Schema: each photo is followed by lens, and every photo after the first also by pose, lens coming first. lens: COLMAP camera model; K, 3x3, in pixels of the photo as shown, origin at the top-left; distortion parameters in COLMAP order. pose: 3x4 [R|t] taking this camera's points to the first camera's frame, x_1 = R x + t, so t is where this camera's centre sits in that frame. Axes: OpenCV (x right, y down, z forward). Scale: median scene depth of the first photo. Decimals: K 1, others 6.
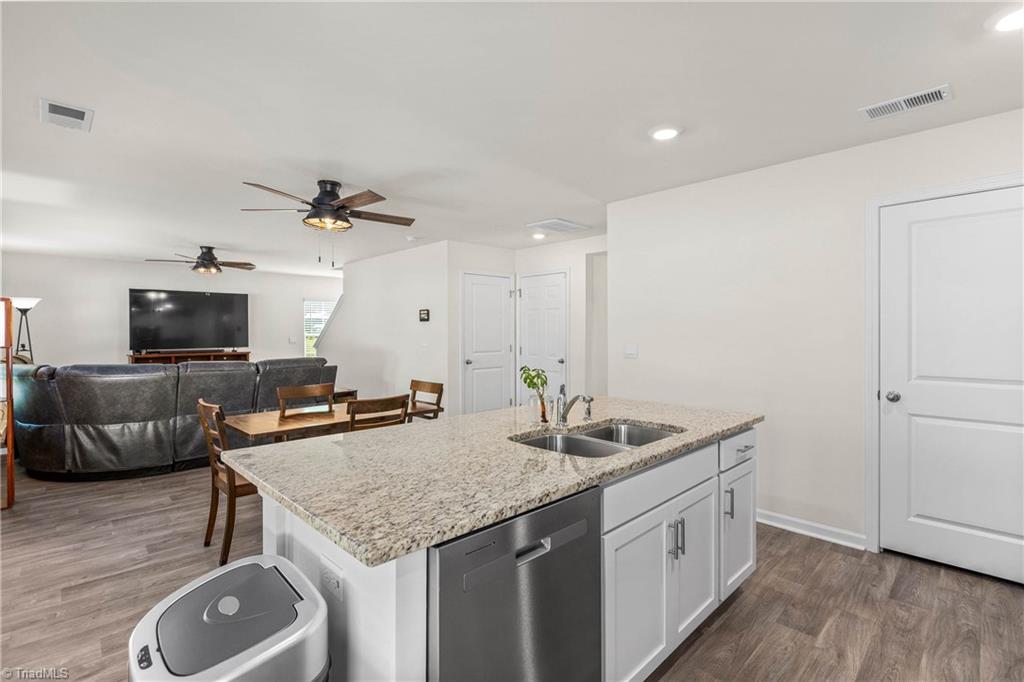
lens RADIAL K [[453.0, 0, 512.0], [0, 453.0, 341.0], [0, 0, 1]] dist [-0.033231, 0.000111]
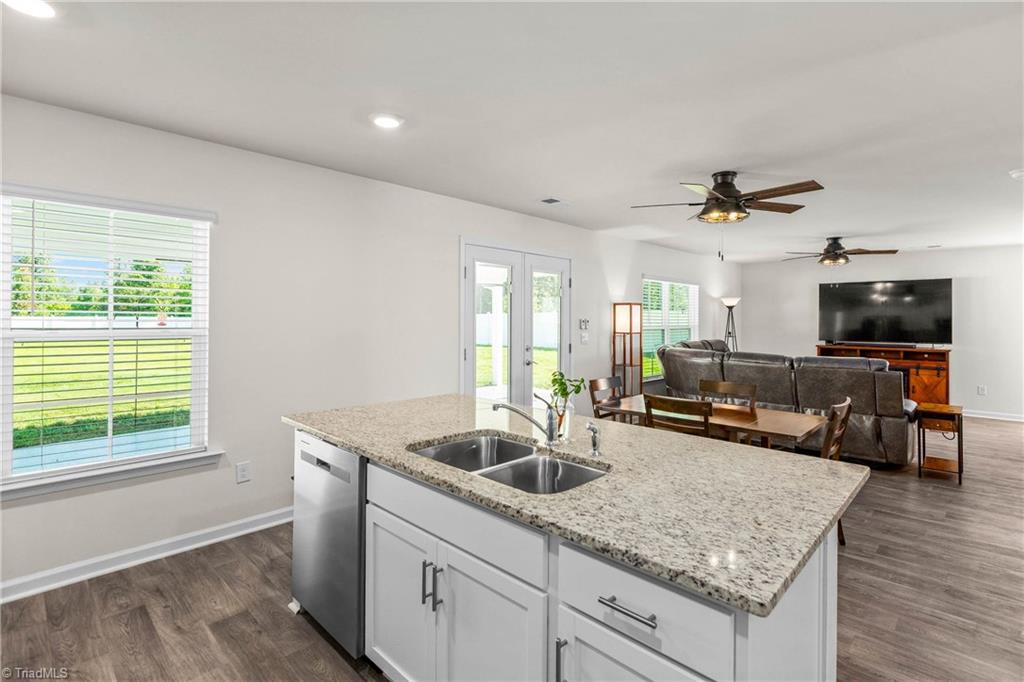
lens RADIAL K [[474.4, 0, 528.5], [0, 474.4, 313.9], [0, 0, 1]] dist [0.002187, 0.000071]
pose [[0.077465, -0.010769, -0.996937, 0.295208], [-0.027319, 0.999543, -0.012920, -0.013333], [0.996621, 0.028236, 0.077136, 0.258568]]
